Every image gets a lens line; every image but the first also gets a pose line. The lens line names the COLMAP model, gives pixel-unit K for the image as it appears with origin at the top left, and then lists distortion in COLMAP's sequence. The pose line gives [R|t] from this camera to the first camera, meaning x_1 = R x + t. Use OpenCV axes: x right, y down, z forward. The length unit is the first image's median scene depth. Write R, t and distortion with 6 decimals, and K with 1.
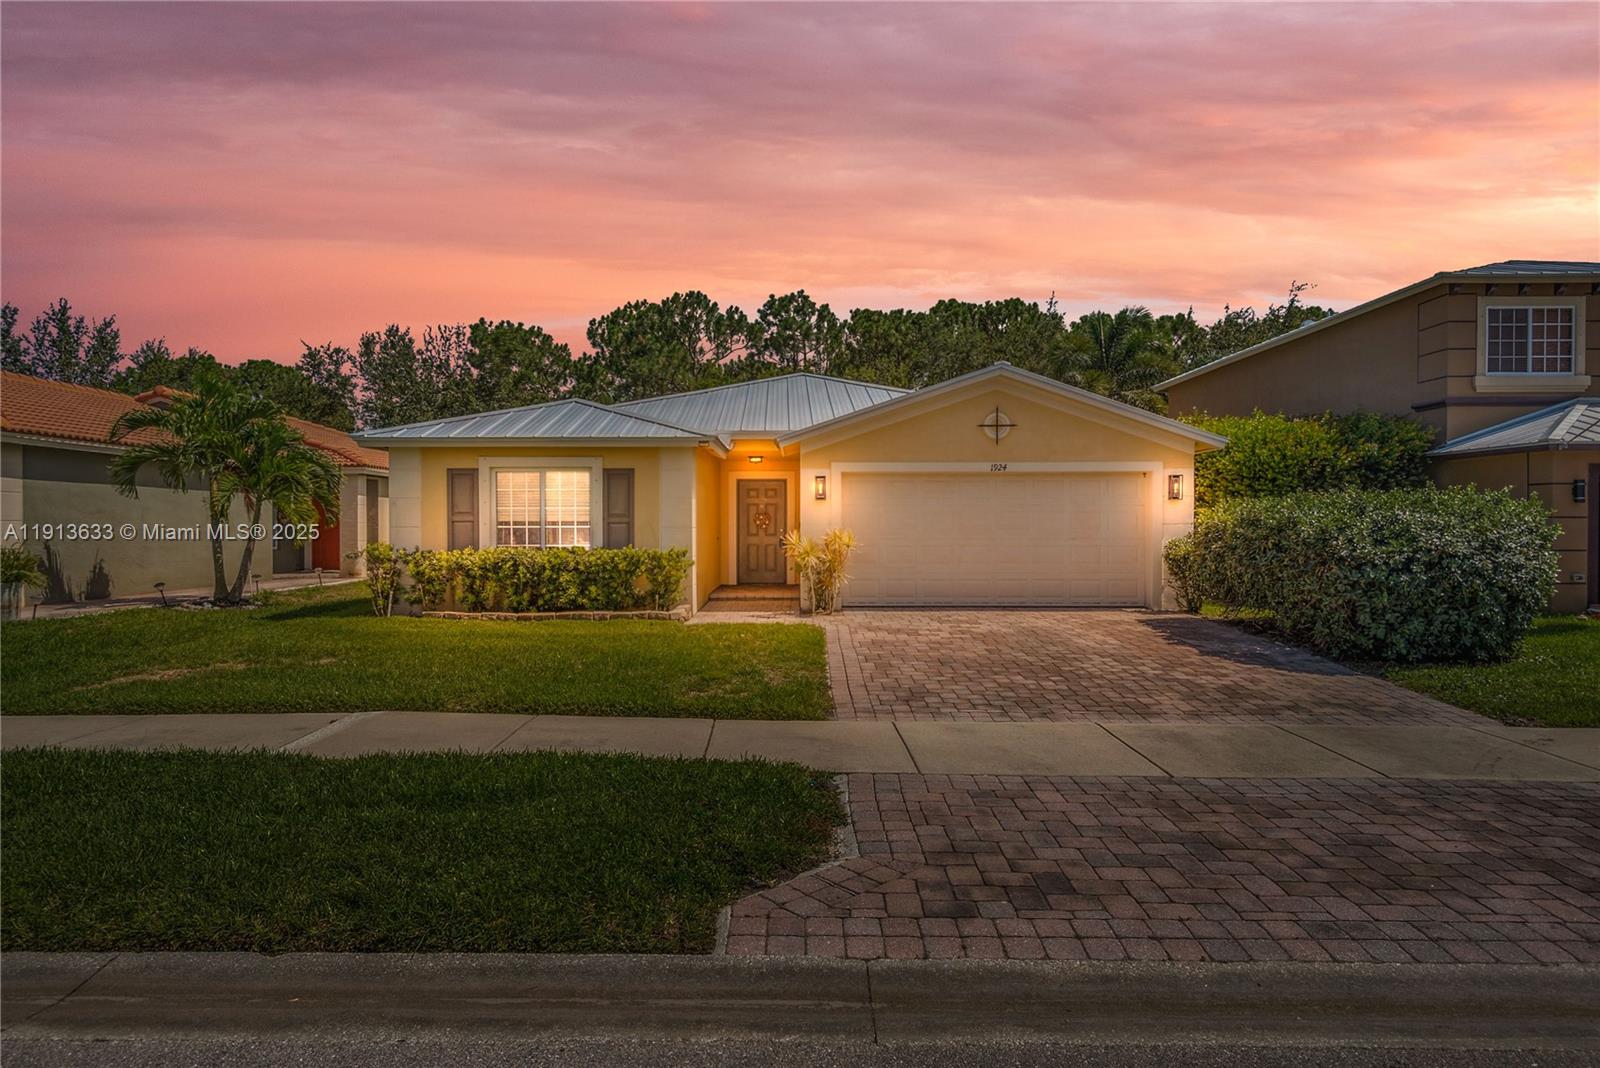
lens RADIAL K [[924.9, 0, 799.6], [0, 924.9, 533.3], [0, 0, 1]] dist [0.000059, 0.000000]
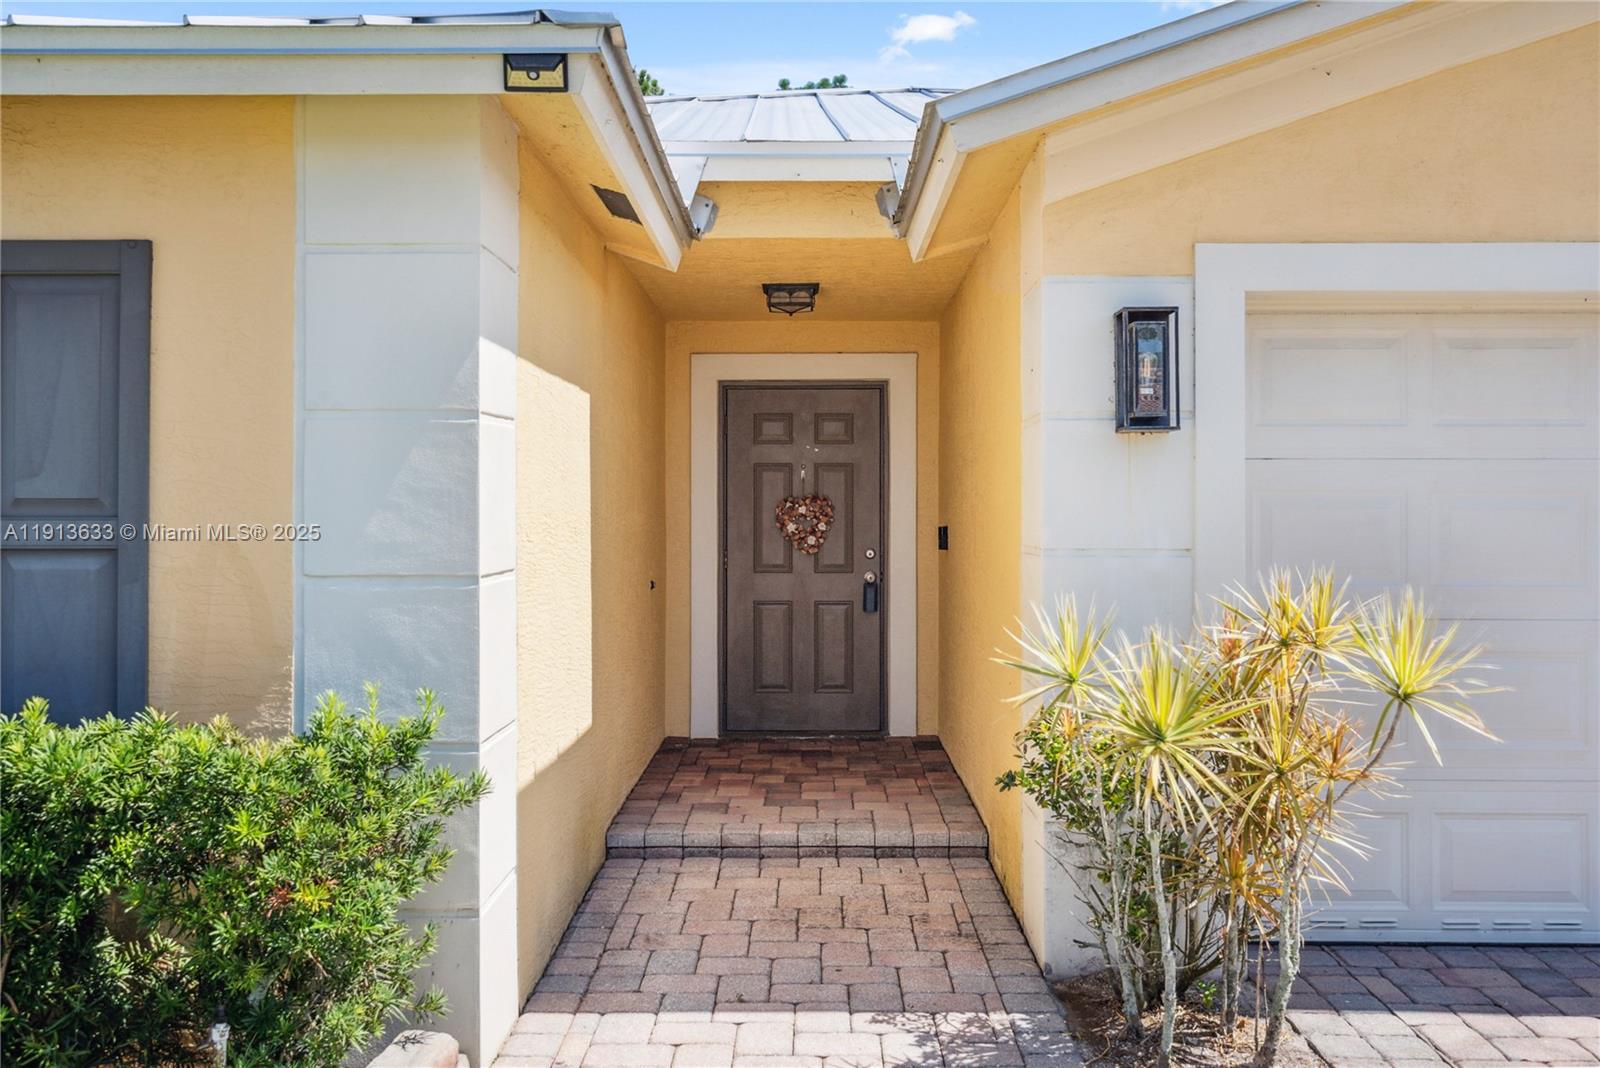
lens RADIAL K [[1425.7, 0, 800.9], [0, 1425.7, 530.0], [0, 0, 1]] dist [-0.000943, -0.000273]
pose [[0.999998, -0.000789, -0.001949, -0.040710], [0.000793, 0.999998, 0.001784, -0.011629], [0.001948, -0.001785, 0.999997, 0.543608]]
